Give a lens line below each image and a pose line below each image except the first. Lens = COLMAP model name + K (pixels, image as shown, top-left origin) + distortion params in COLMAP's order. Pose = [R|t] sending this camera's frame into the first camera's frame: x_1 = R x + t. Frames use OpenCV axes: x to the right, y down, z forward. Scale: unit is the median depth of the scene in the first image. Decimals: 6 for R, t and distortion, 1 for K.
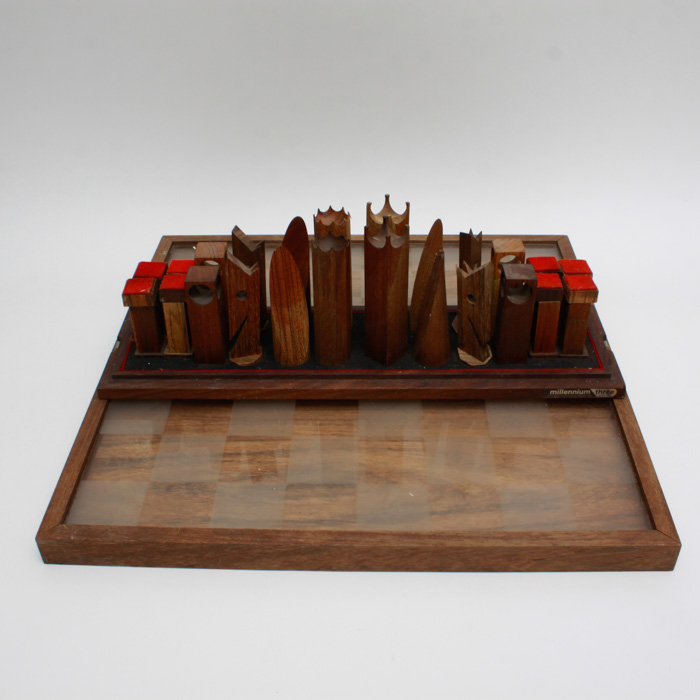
lens RADIAL K [[850.8, 0, 350.0], [0, 850.8, 350.0], [0, 0, 1]] dist [-0.159203, 0.103706]
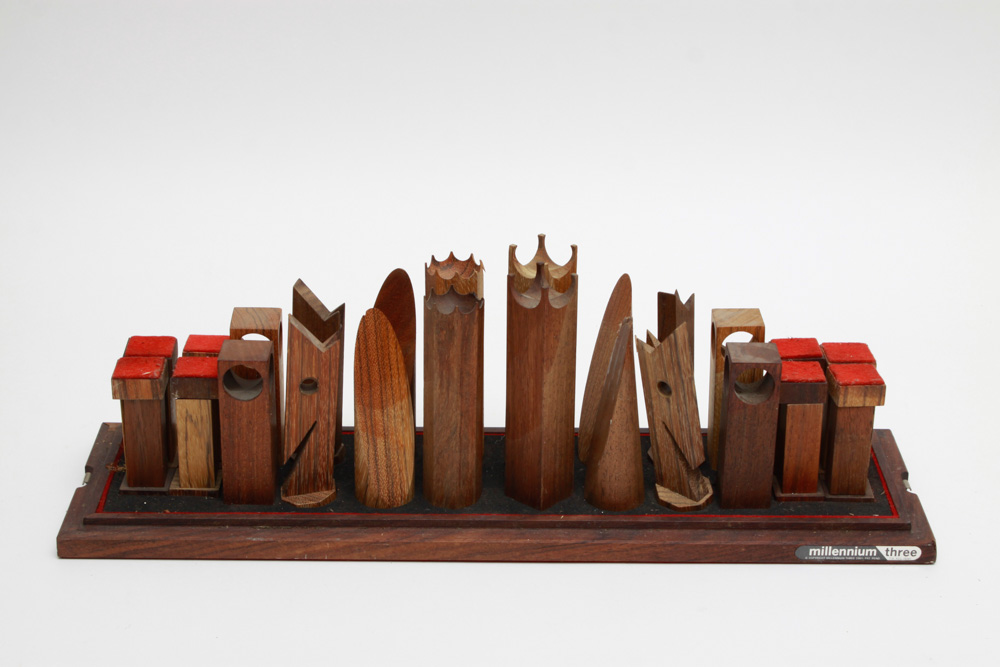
lens RADIAL K [[1960.3, 0, 500.0], [0, 1960.3, 333.5], [0, 0, 1]] dist [-0.005126, 0.267273]
pose [[0.999561, 0.013704, 0.026277, -0.038945], [-0.008342, 0.980913, -0.194266, 0.265785], [-0.028437, 0.193961, 0.980597, -0.636128]]
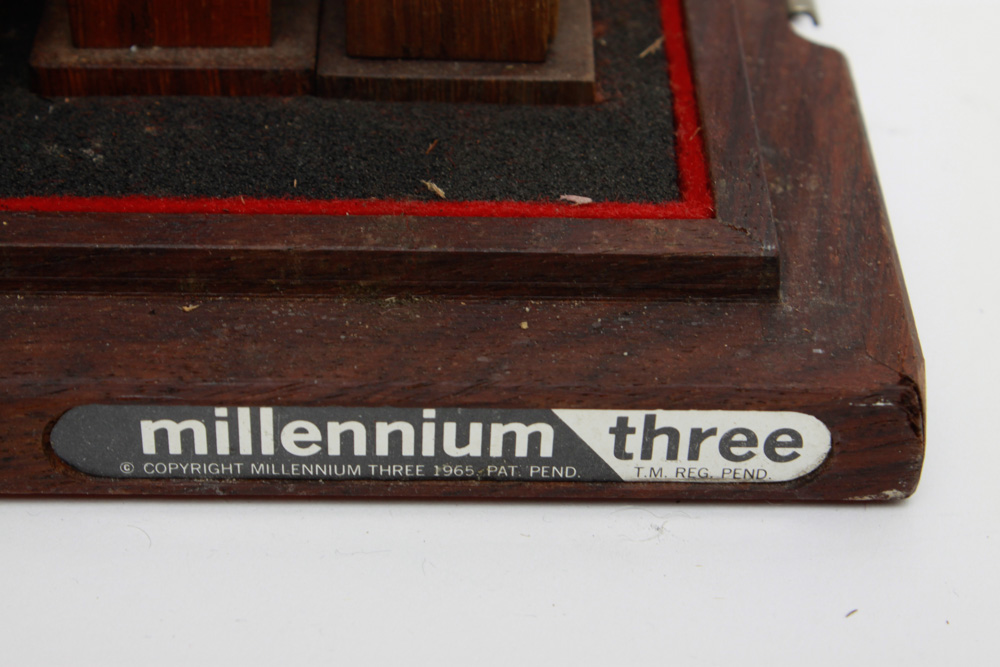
lens RADIAL K [[2301.3, 0, 500.0], [0, 2301.3, 333.5], [0, 0, 1]] dist [0.044320, 0.230957]
pose [[0.998253, 0.010895, 0.058065, 0.405689], [-0.014861, 0.997553, 0.068320, 0.030306], [-0.057178, -0.069063, 0.995972, 1.126512]]
